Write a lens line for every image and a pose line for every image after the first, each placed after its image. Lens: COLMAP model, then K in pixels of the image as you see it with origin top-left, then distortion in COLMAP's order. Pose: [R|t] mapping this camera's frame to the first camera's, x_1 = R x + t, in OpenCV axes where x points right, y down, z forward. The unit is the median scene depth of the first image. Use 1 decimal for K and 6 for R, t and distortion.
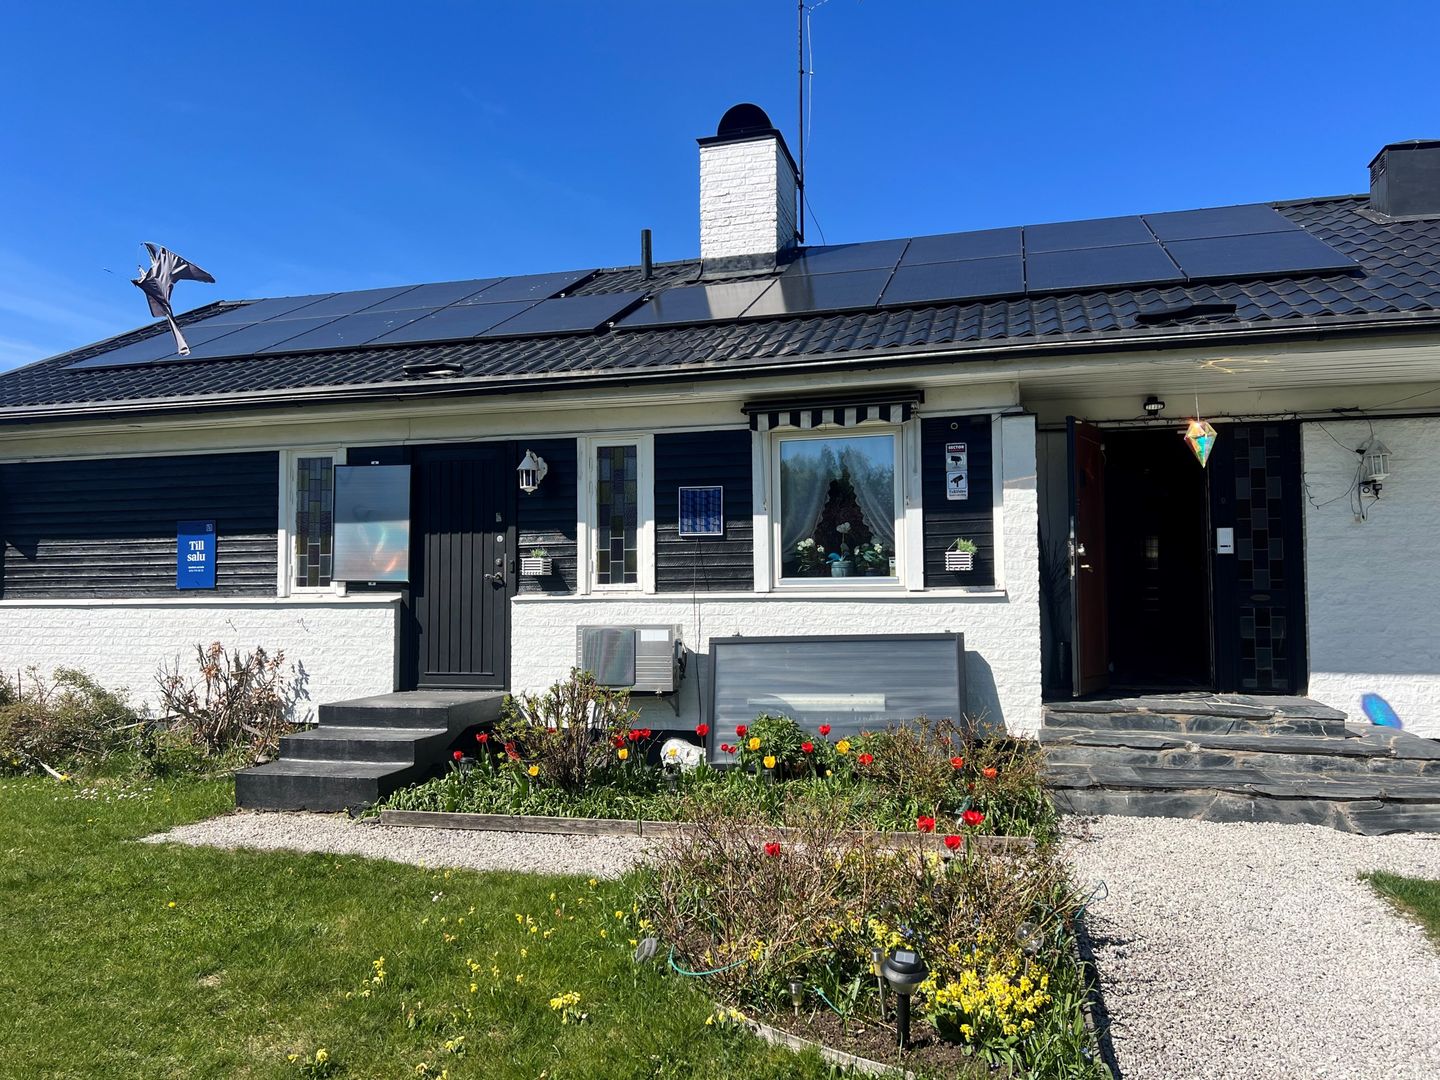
lens RADIAL K [[1077.1, 0, 720.0], [0, 1077.1, 540.0], [0, 0, 1]] dist [0.043291, -0.004884]
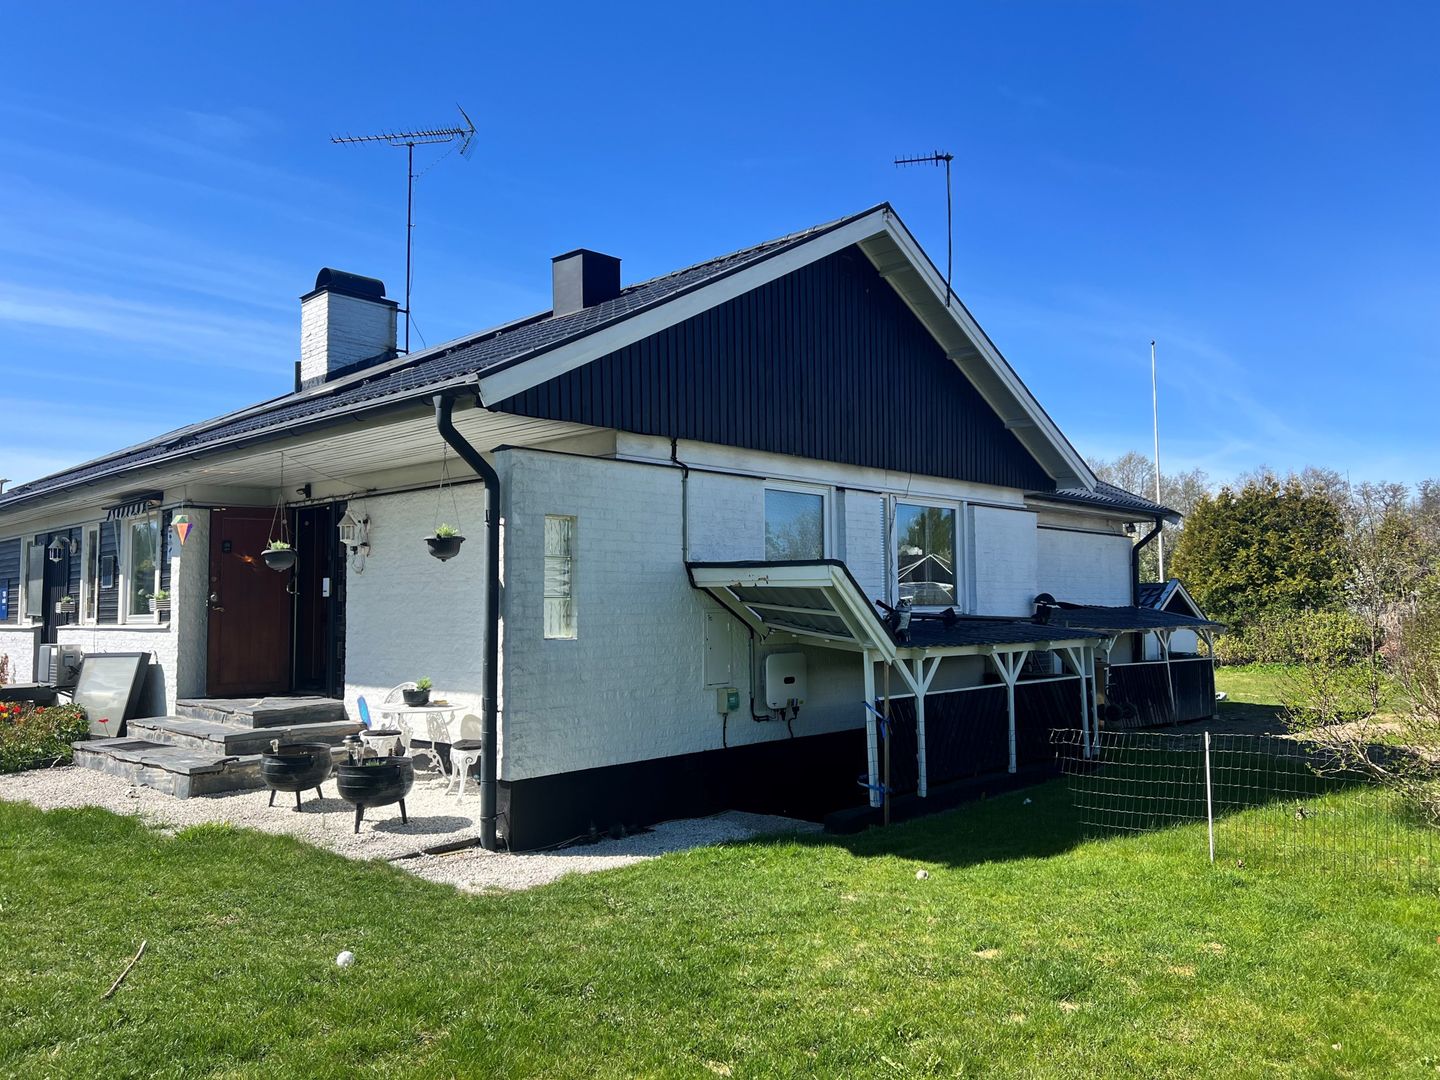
lens RADIAL K [[1103.3, 0, 720.0], [0, 1103.3, 540.0], [0, 0, 1]] dist [0.058212, 0.000293]
pose [[0.870170, -0.032782, -0.491660, 1.563082], [0.028988, 0.999462, -0.015334, -0.022900], [0.491898, -0.000909, 0.870652, 0.010151]]
